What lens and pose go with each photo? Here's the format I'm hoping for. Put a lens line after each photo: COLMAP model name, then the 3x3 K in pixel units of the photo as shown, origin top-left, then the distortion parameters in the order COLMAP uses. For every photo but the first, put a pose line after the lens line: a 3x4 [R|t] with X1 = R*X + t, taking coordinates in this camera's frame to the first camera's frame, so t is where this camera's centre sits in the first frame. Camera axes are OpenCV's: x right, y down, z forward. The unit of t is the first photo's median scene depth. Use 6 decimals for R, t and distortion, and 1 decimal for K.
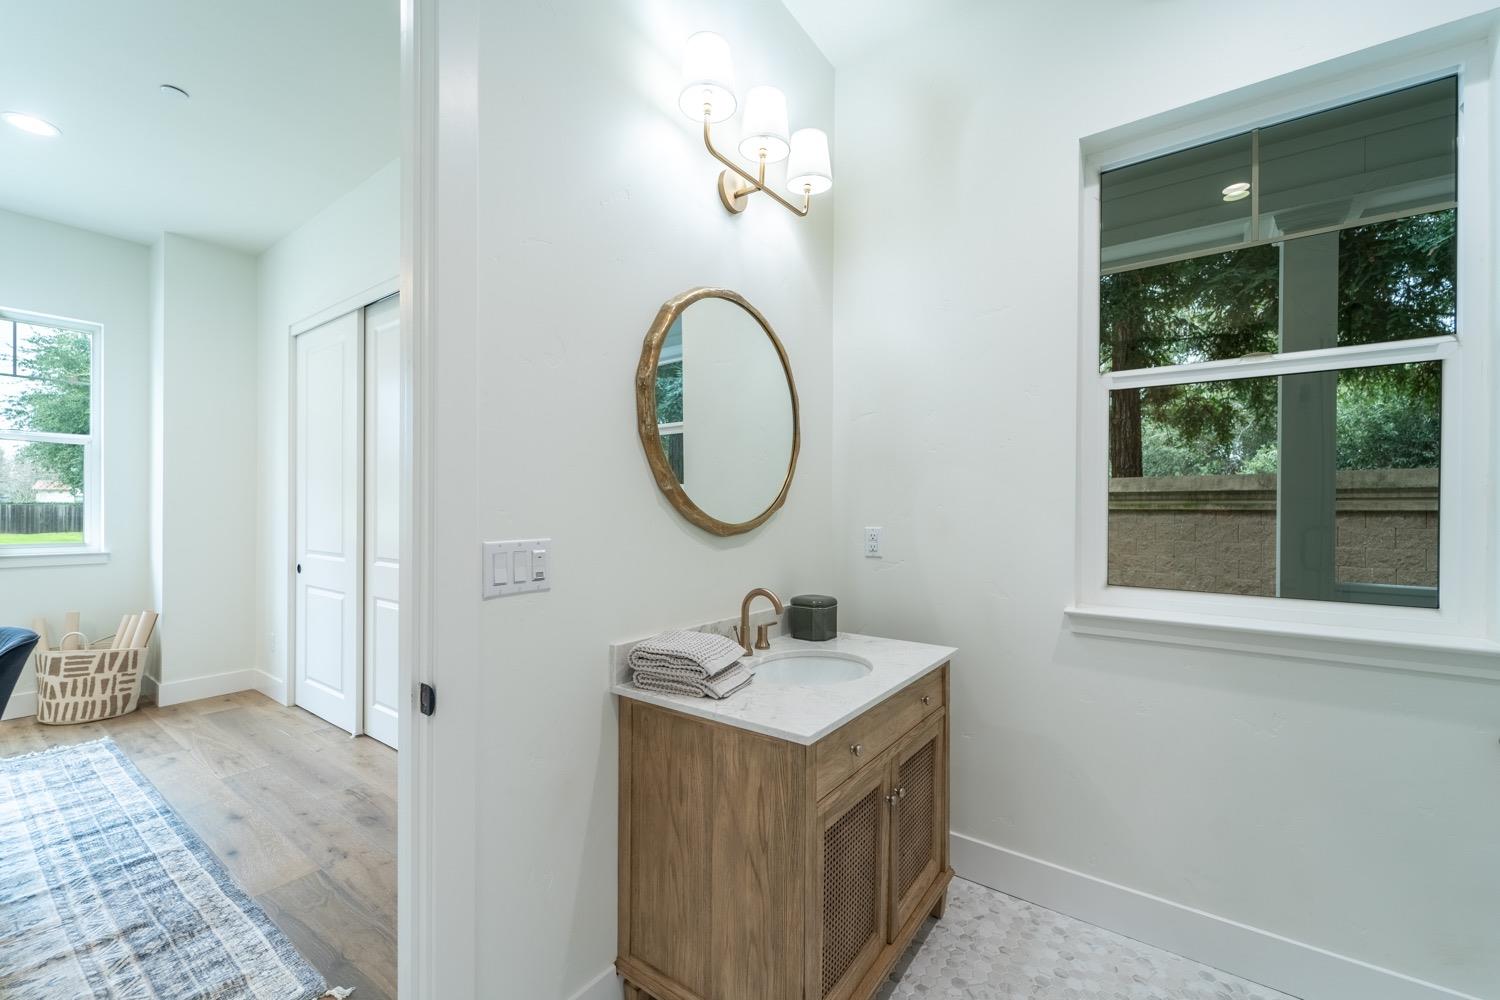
lens RADIAL K [[607.3, 0, 752.2], [0, 607.3, 506.5], [0, 0, 1]] dist [0.008629, -0.003240]
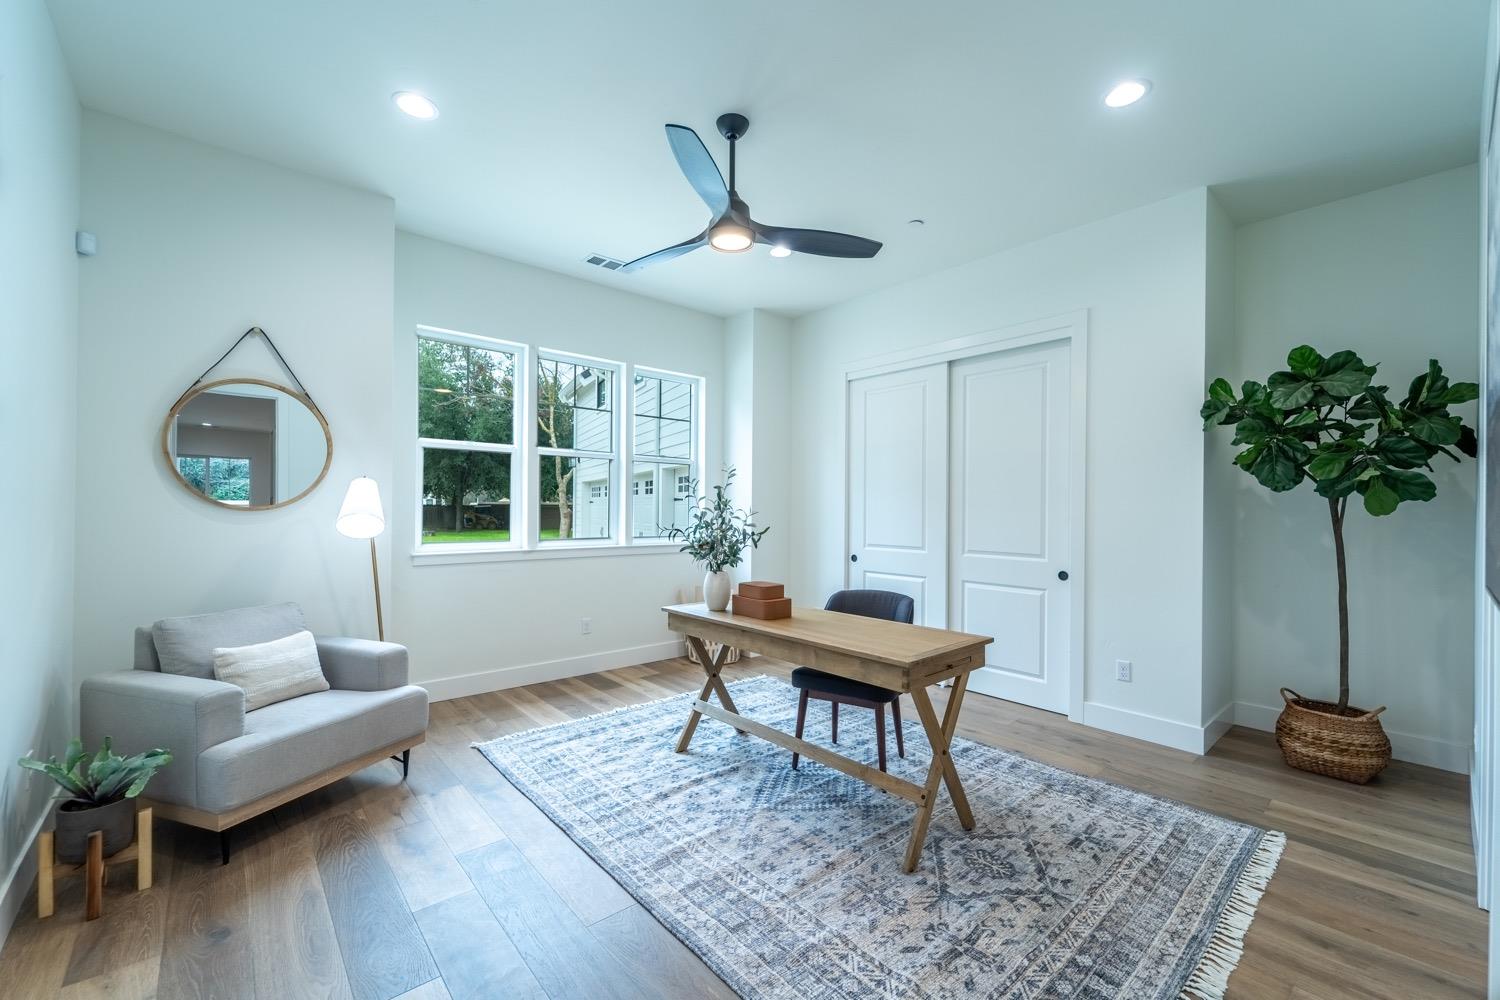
lens RADIAL K [[607.3, 0, 753.7], [0, 607.3, 506.5], [0, 0, 1]] dist [0.008629, -0.003240]
pose [[0.975107, 0.001153, -0.221733, -0.869157], [-0.001866, 0.999994, -0.003009, -0.006218], [0.221728, 0.003348, 0.975103, -0.417849]]
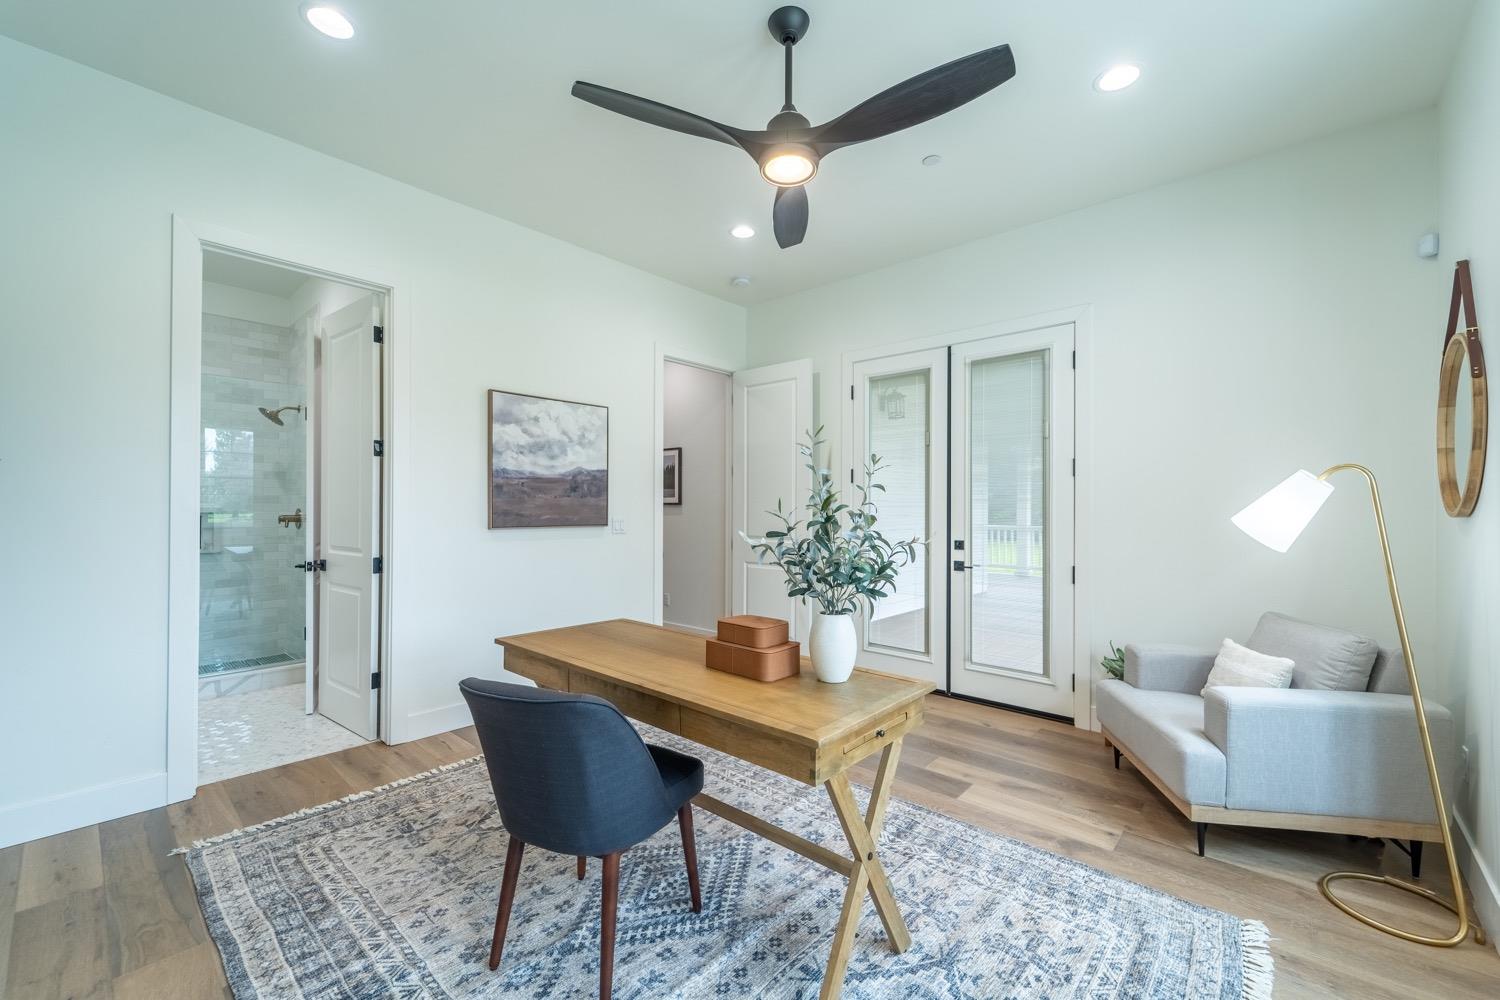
lens RADIAL K [[607.3, 0, 754.3], [0, 607.3, 503.9], [0, 0, 1]] dist [0.008629, -0.003240]
pose [[-0.994624, -0.011661, 0.102894, -1.148381], [-0.012042, 0.999923, -0.003075, -0.006804], [-0.102850, -0.004297, -0.994688, 1.224386]]
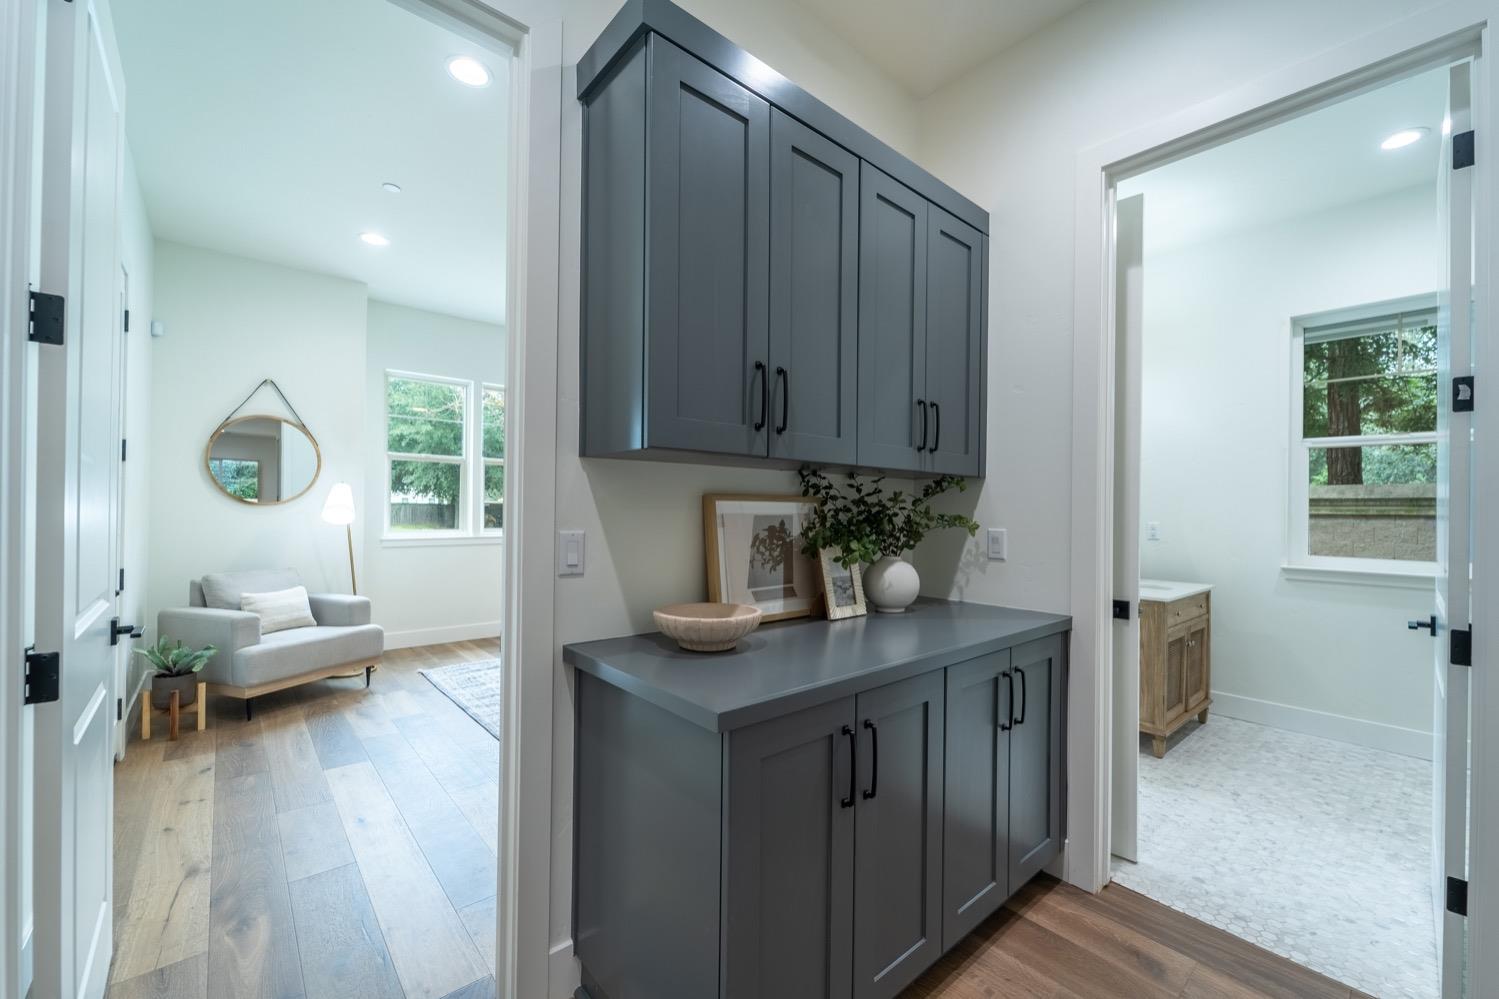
lens RADIAL K [[606.9, 0, 754.2], [0, 606.9, 506.0], [0, 0, 1]] dist [0.008629, -0.003240]
pose [[0.973833, 0.004528, -0.227218, -0.417992], [-0.005607, 0.999976, -0.004102, 0.000556], [0.227194, 0.005269, 0.973835, -0.781955]]
